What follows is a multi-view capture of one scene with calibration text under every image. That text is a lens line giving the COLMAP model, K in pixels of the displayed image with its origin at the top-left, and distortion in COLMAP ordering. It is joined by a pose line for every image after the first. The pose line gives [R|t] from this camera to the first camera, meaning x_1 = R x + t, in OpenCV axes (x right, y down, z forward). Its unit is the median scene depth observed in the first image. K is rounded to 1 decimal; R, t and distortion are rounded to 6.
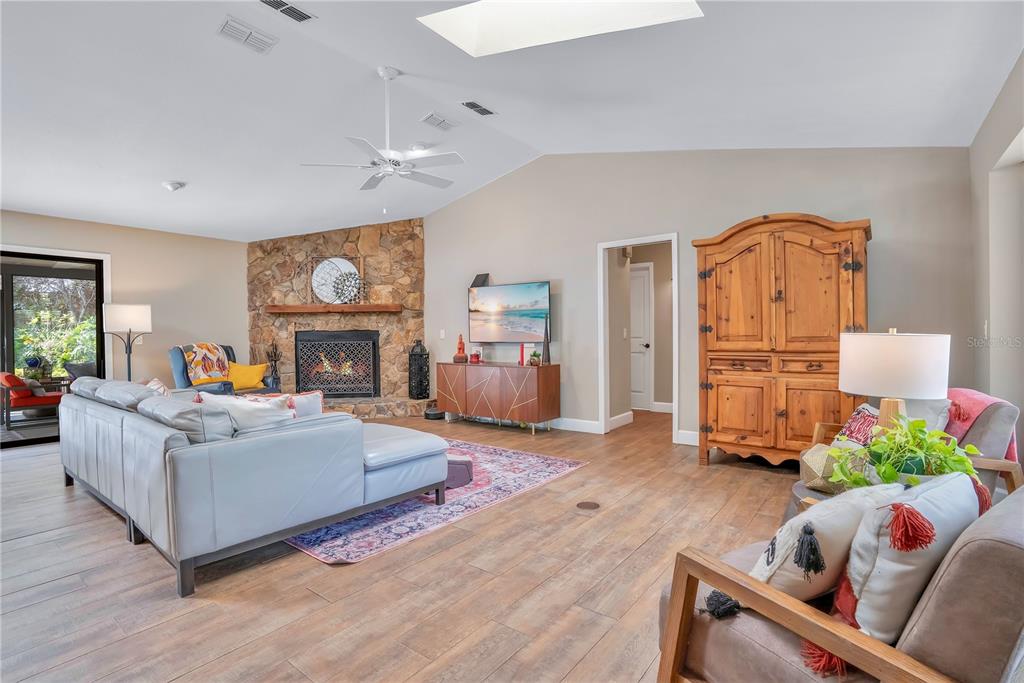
lens RADIAL K [[484.3, 0, 512.0], [0, 484.3, 341.5], [0, 0, 1]] dist [-0.033585, 0.000366]
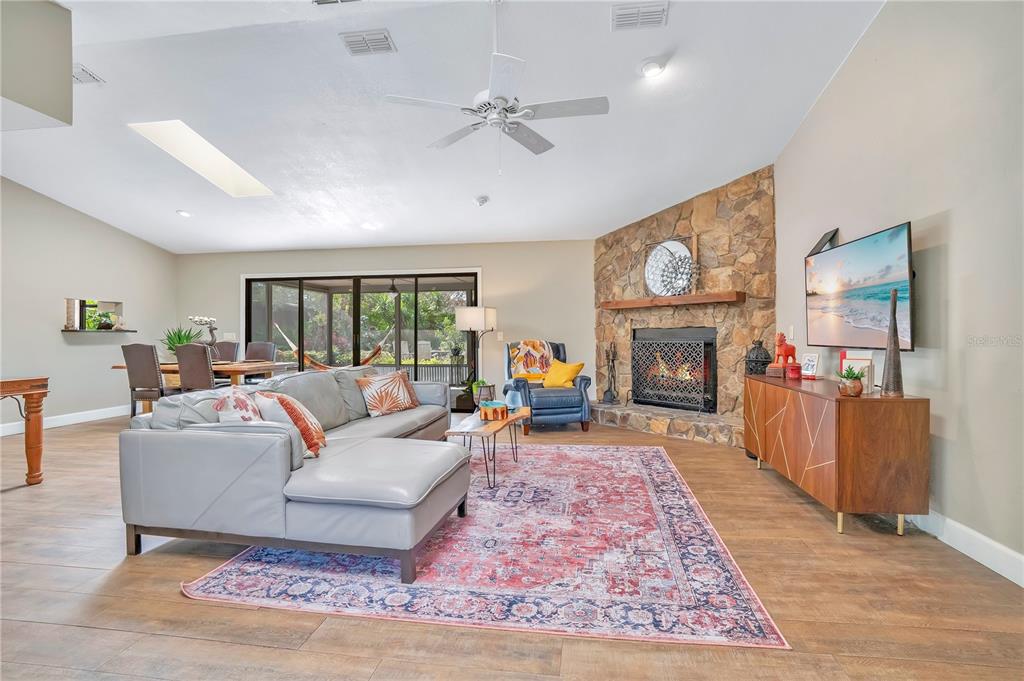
lens RADIAL K [[482.9, 0, 531.9], [0, 482.9, 340.3], [0, 0, 1]] dist [-0.070856, 0.031386]
pose [[0.505322, 0.015808, -0.862786, 0.244924], [-0.011733, 0.999866, 0.011447, -0.007826], [0.862851, 0.004338, 0.505440, 0.383854]]
